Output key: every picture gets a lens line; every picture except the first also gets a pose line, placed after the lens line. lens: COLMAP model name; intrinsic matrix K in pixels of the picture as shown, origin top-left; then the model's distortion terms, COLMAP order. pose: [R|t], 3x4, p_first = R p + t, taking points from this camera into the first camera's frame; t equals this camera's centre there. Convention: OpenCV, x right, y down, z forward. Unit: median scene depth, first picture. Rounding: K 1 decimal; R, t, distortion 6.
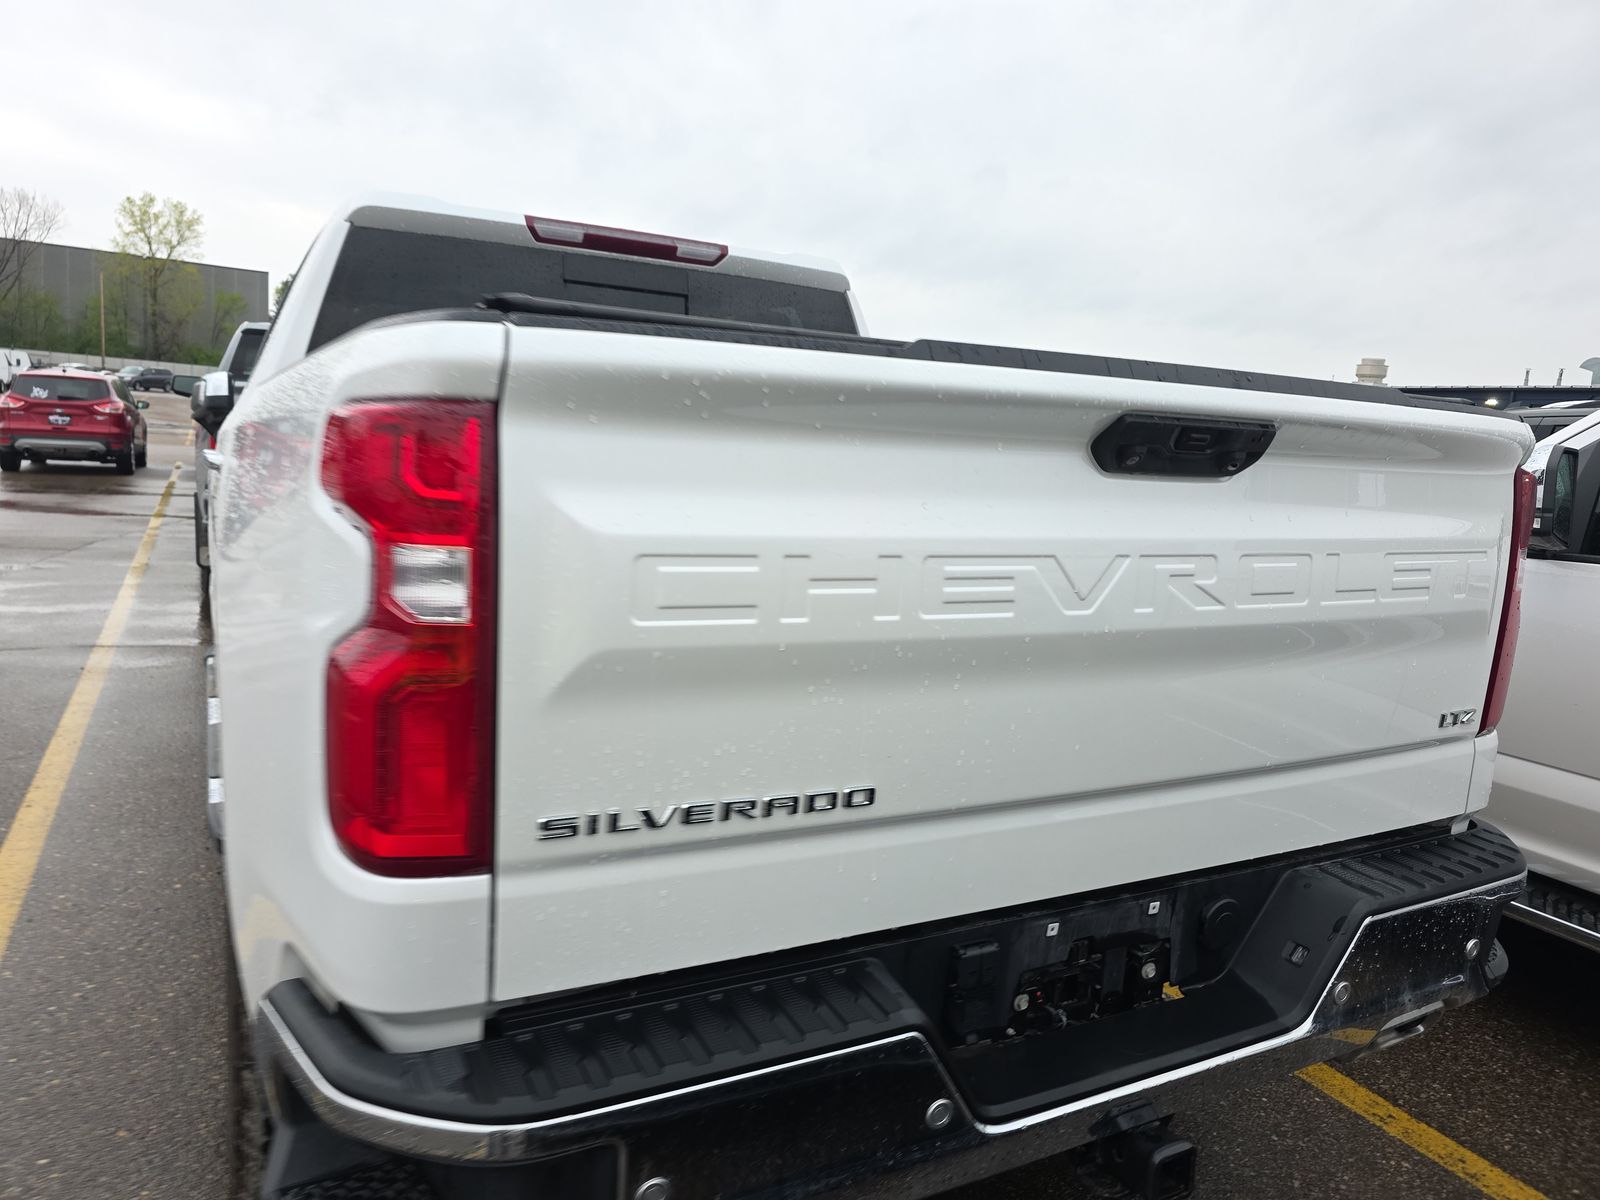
lens RADIAL K [[1077.5, 0, 807.0], [0, 1077.5, 588.3], [0, 0, 1]] dist [0.045611, -0.041671]
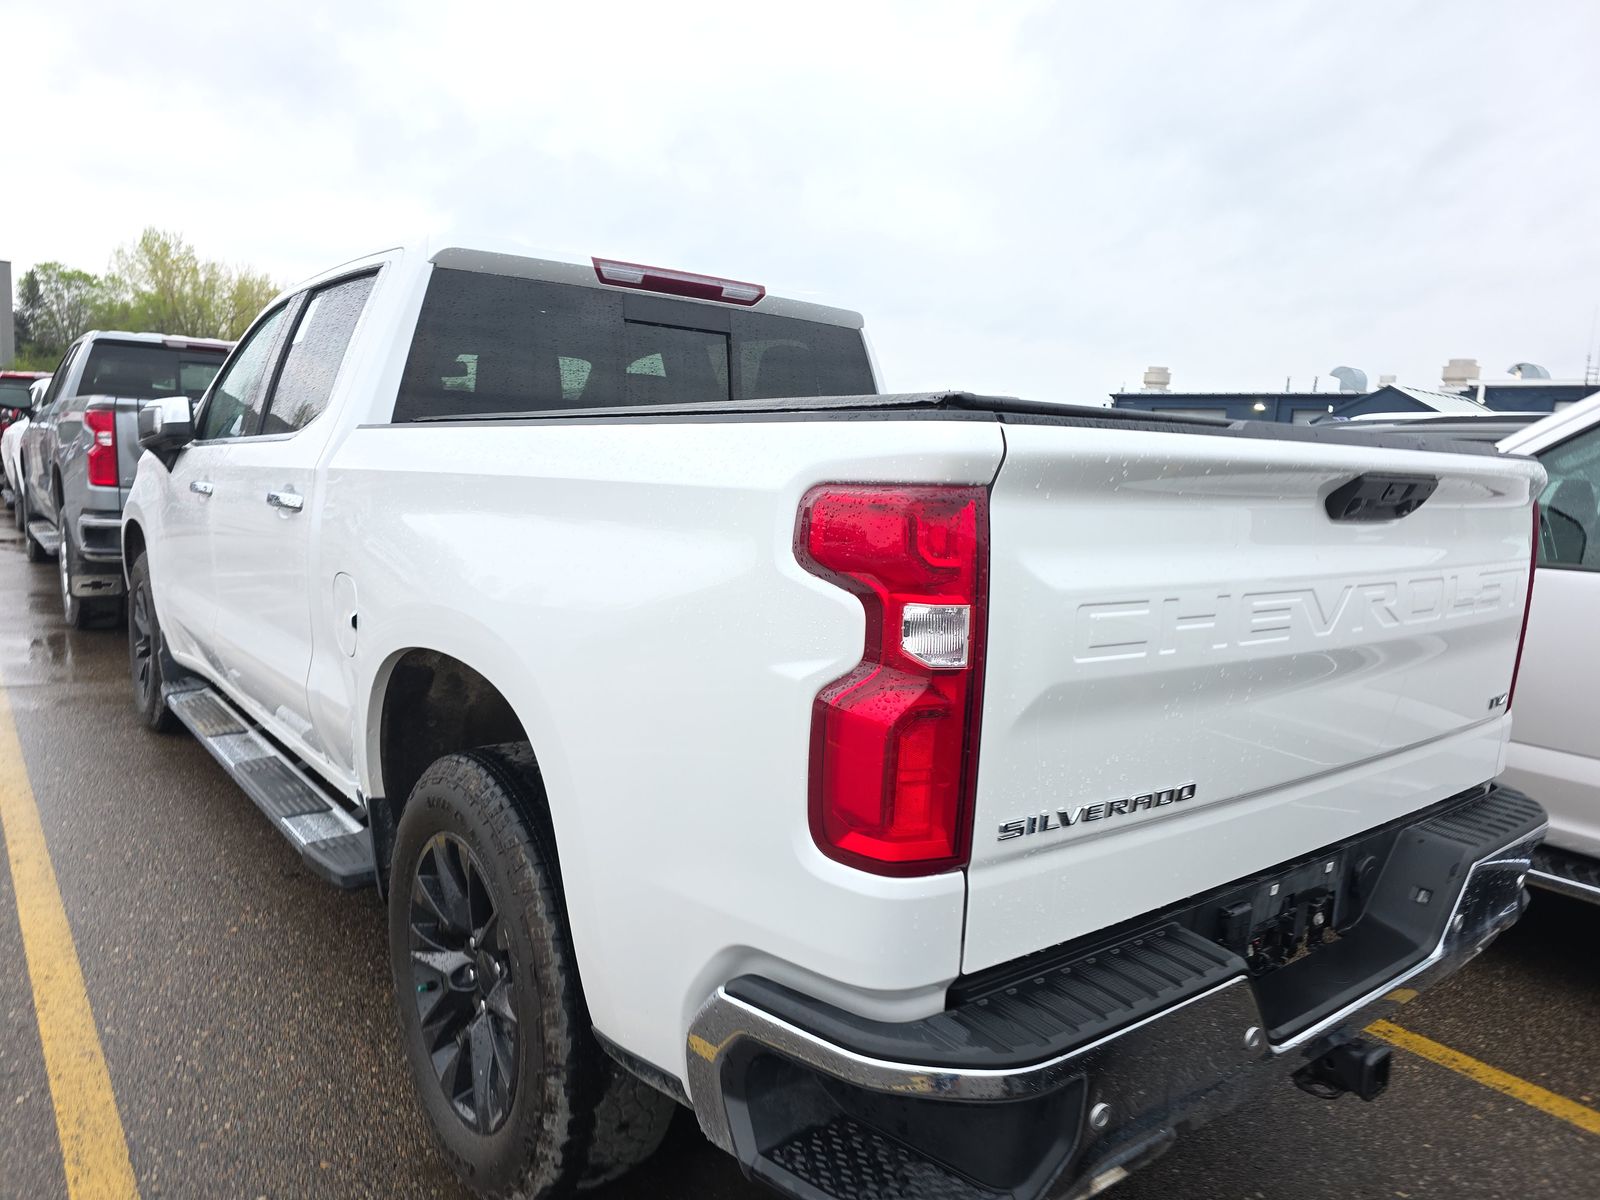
lens RADIAL K [[1077.5, 0, 801.7], [0, 1077.5, 610.7], [0, 0, 1]] dist [0.045611, -0.041671]
pose [[0.984673, -0.033541, 0.171155, -0.463358], [0.030433, 0.999321, 0.020754, -0.040727], [-0.171735, -0.015227, 0.985025, -0.109975]]
